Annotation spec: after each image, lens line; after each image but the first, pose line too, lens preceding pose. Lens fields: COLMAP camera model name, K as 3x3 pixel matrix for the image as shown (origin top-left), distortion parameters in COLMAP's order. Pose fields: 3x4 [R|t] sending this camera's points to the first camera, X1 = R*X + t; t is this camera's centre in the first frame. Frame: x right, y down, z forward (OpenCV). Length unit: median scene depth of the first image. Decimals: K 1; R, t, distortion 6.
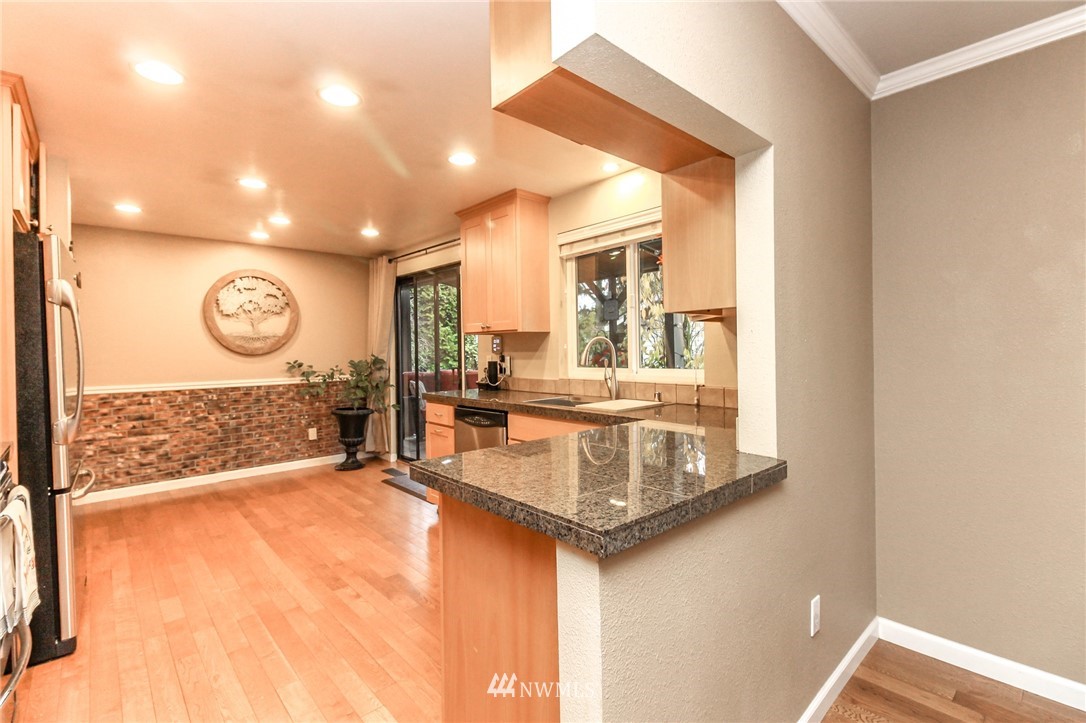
lens RADIAL K [[496.0, 0, 542.8], [0, 496.0, 346.5], [0, 0, 1]] dist [-0.001102, -0.000836]
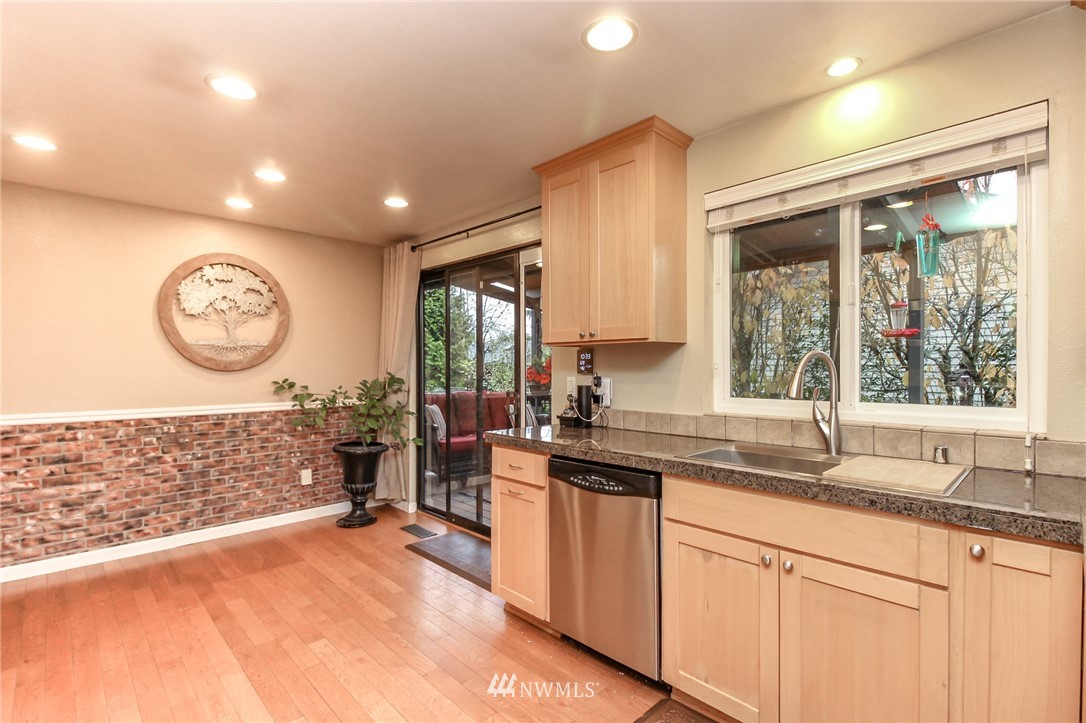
lens RADIAL K [[508.0, 0, 541.0], [0, 508.0, 364.5], [0, 0, 1]] dist [0.002490, -0.004368]
pose [[0.999477, 0.012768, 0.029712, -0.156717], [-0.012809, 0.999917, 0.001198, 0.000834], [-0.029695, -0.001578, 0.999558, 0.258114]]
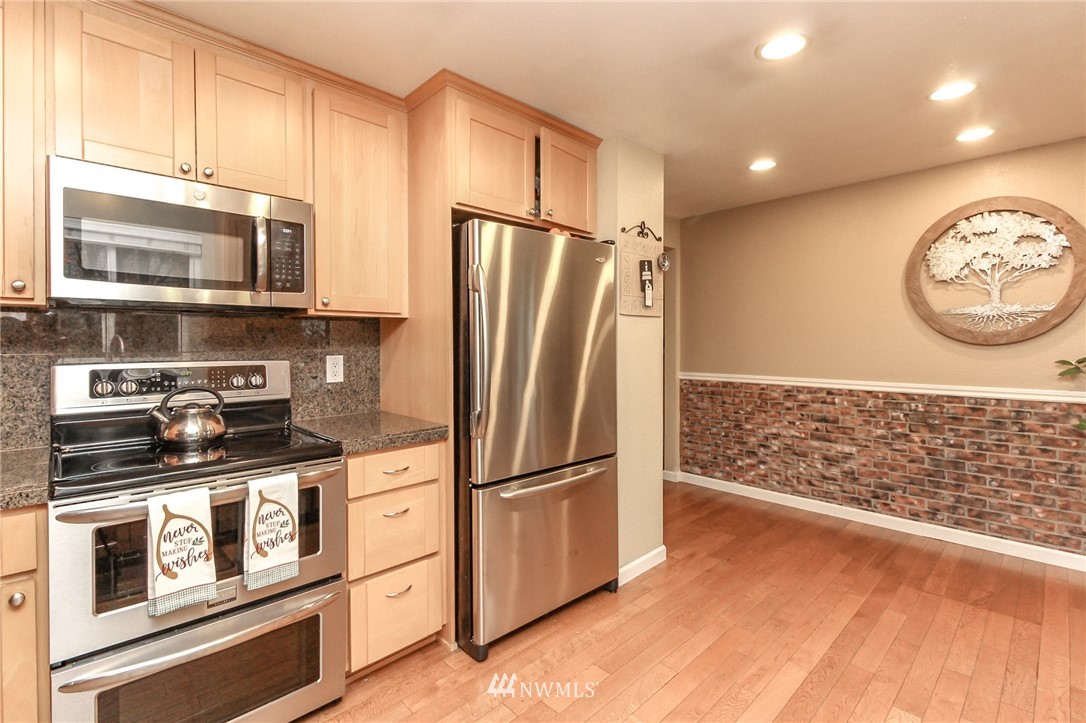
lens RADIAL K [[496.0, 0, 542.8], [0, 496.0, 346.5], [0, 0, 1]] dist [-0.001102, -0.000836]
pose [[0.031591, 0.024298, -0.999206, -0.016790], [0.003427, 0.999696, 0.024418, 0.002882], [0.999495, -0.004195, 0.031498, 0.492743]]
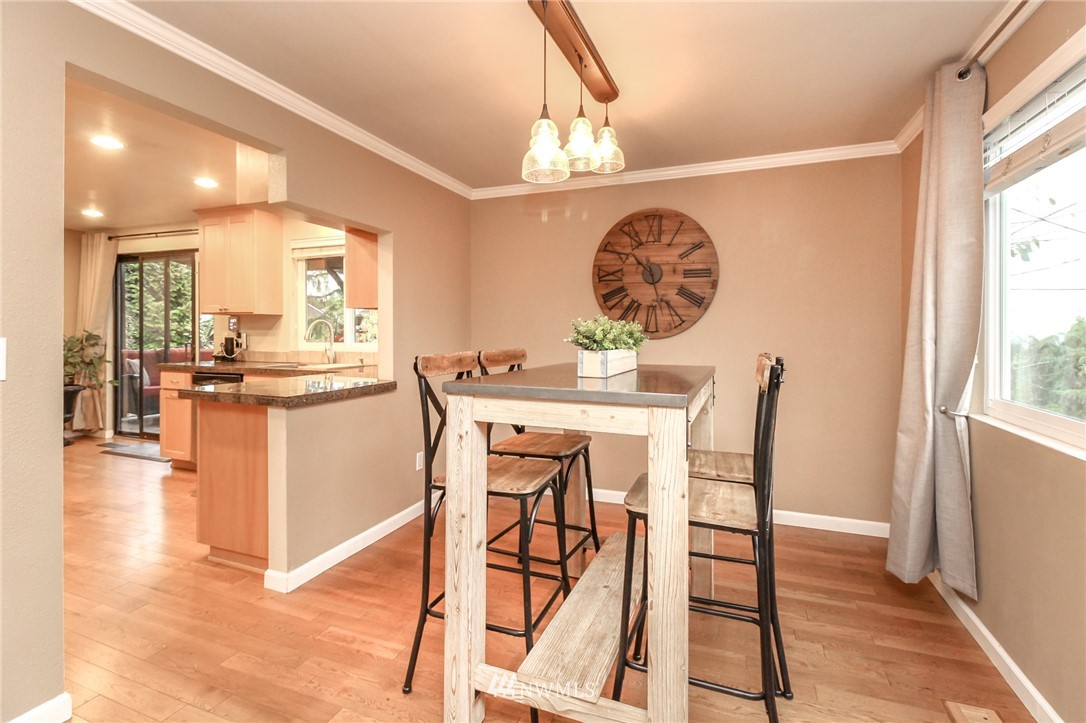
lens RADIAL K [[503.9, 0, 546.9], [0, 503.9, 331.7], [0, 0, 1]] dist [0.002680, 0.000253]
pose [[0.890694, 0.018016, 0.454247, 0.025026], [-0.019497, 0.999809, -0.001423, 0.002466], [-0.454186, -0.007589, 0.890875, -0.379196]]
